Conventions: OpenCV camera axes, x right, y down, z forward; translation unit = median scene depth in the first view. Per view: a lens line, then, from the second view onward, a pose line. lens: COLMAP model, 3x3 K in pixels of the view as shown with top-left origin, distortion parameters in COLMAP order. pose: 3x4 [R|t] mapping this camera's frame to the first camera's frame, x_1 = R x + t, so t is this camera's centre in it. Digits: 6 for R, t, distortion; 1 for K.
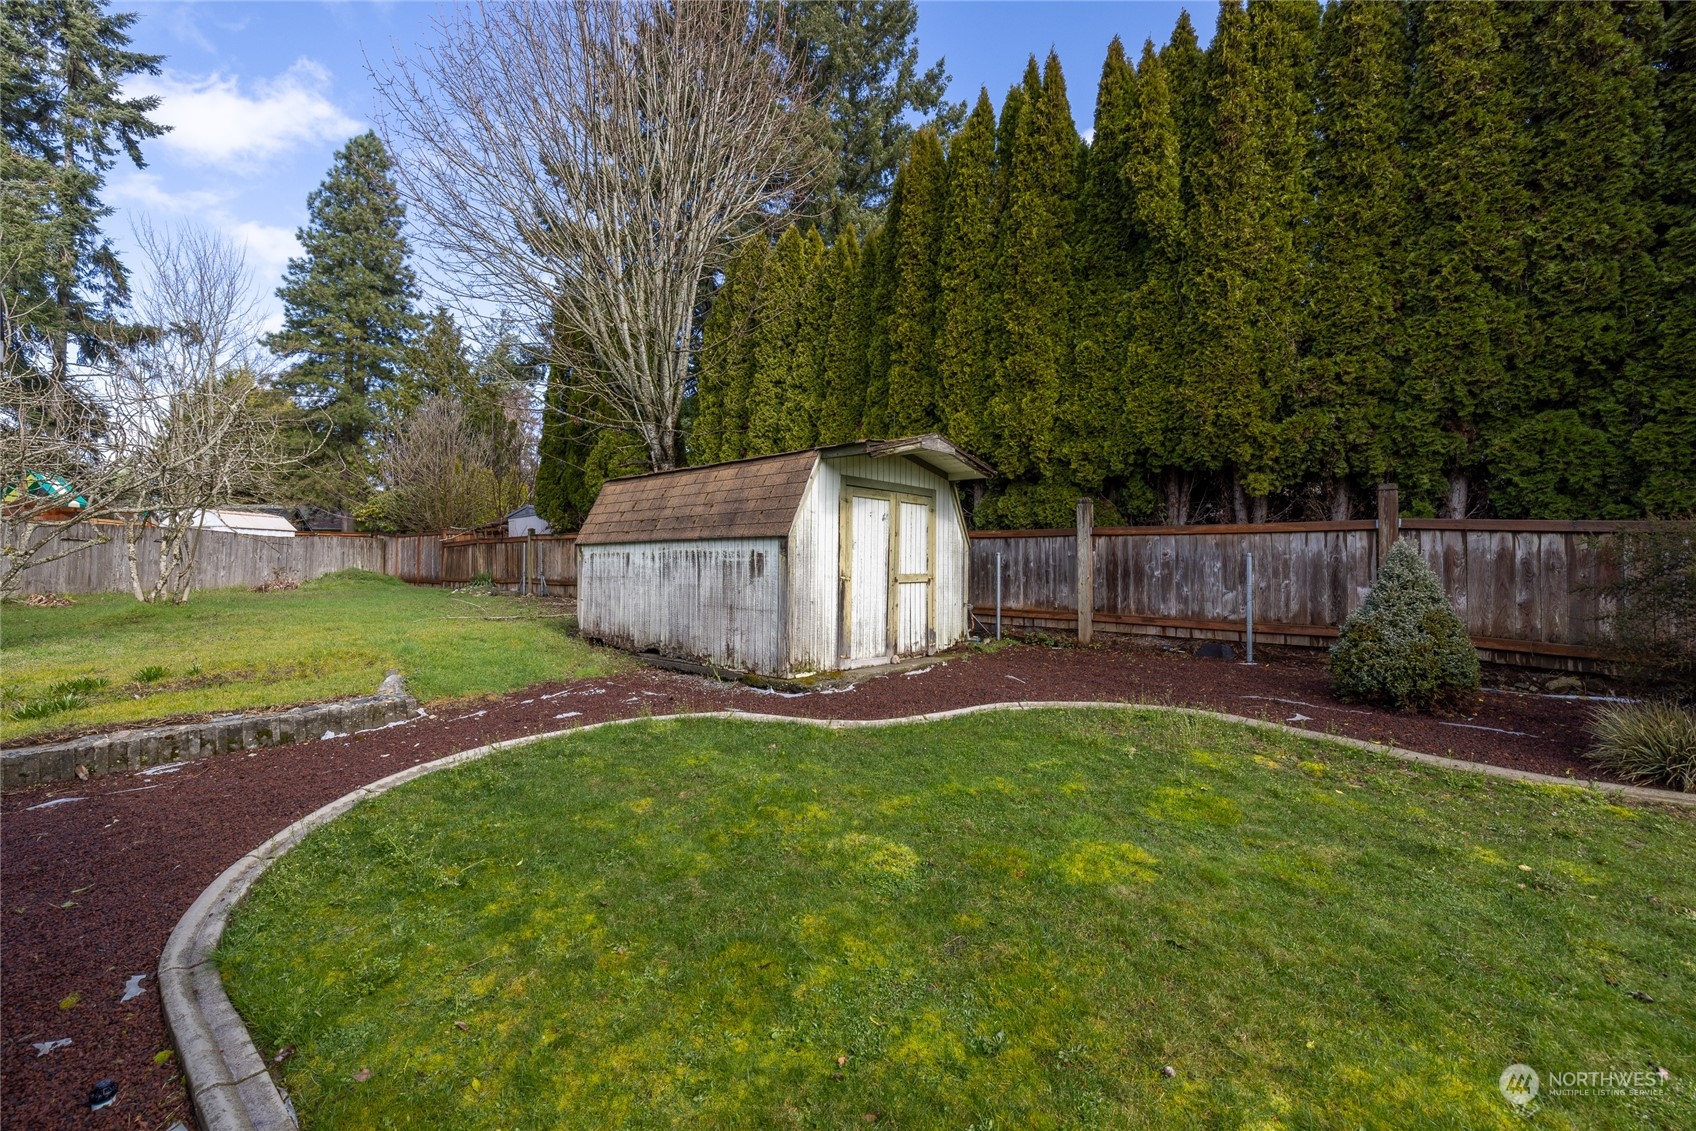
lens RADIAL K [[708.1, 0, 844.4], [0, 708.1, 558.4], [0, 0, 1]] dist [0.002104, 0.000130]
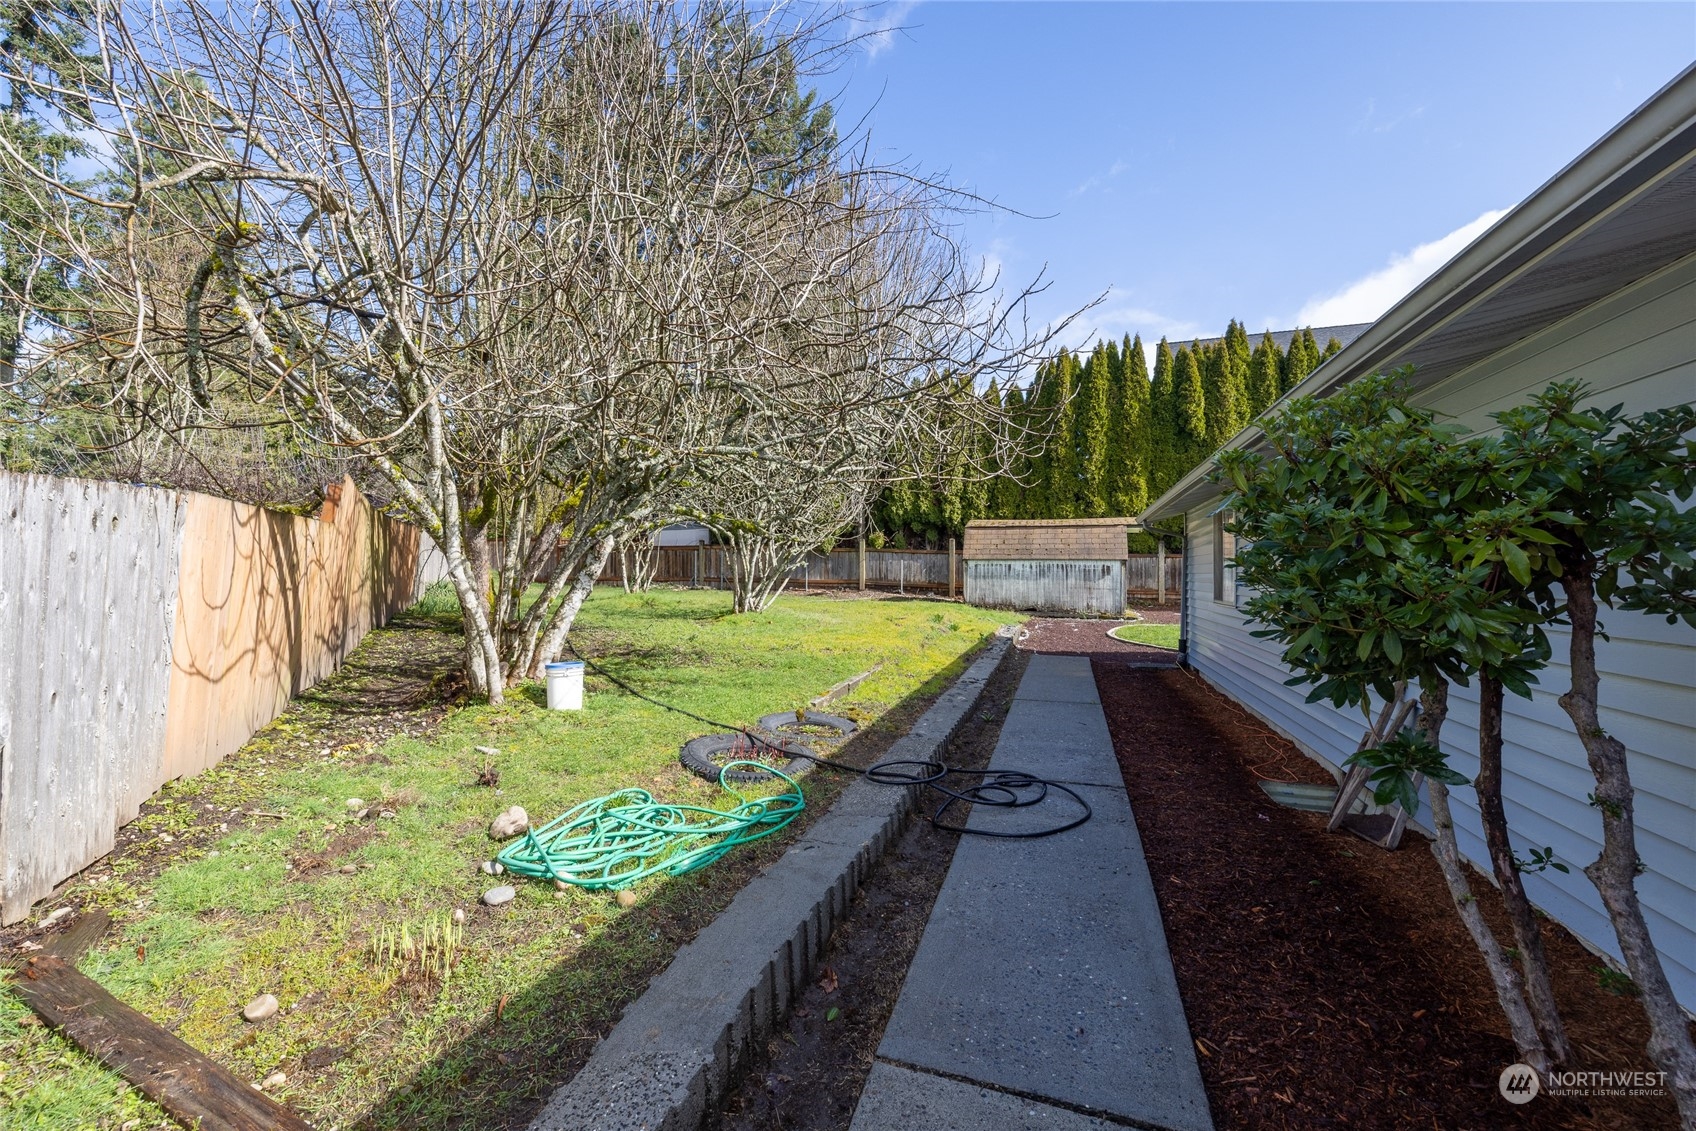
lens RADIAL K [[698.9, 0, 848.9], [0, 698.9, 558.7], [0, 0, 1]] dist [-0.000994, 0.000101]
pose [[0.914240, 0.007623, 0.405102, -1.657942], [-0.010165, 0.999940, 0.004124, -0.028907], [-0.405046, -0.007888, 0.914262, -0.740257]]
